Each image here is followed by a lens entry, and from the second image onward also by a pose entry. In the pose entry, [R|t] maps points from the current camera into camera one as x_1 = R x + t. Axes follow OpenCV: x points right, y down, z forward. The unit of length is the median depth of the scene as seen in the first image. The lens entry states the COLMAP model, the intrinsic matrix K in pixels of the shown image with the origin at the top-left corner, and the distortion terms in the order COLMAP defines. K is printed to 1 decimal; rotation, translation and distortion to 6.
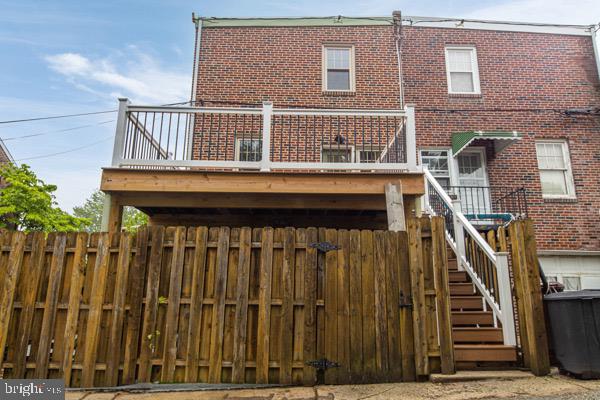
lens RADIAL K [[415.9, 0, 301.0], [0, 415.9, 199.1], [0, 0, 1]] dist [-0.009083, -0.001966]
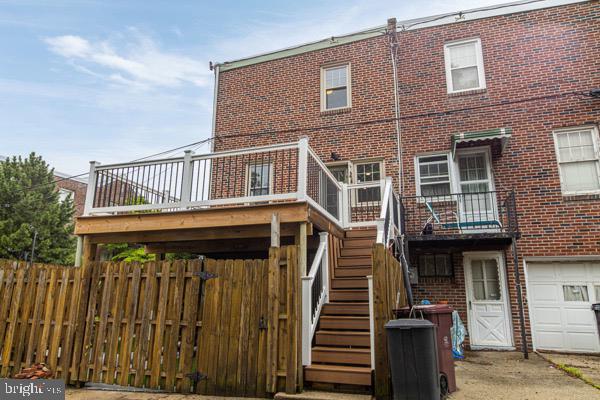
lens RADIAL K [[404.9, 0, 300.5], [0, 404.9, 198.6], [0, 0, 1]] dist [-0.002638, -0.008546]
pose [[0.938724, -0.082299, -0.334700, 0.623913], [0.082171, 0.996512, -0.014569, -0.054905], [0.334732, -0.013826, 0.942212, 0.016847]]
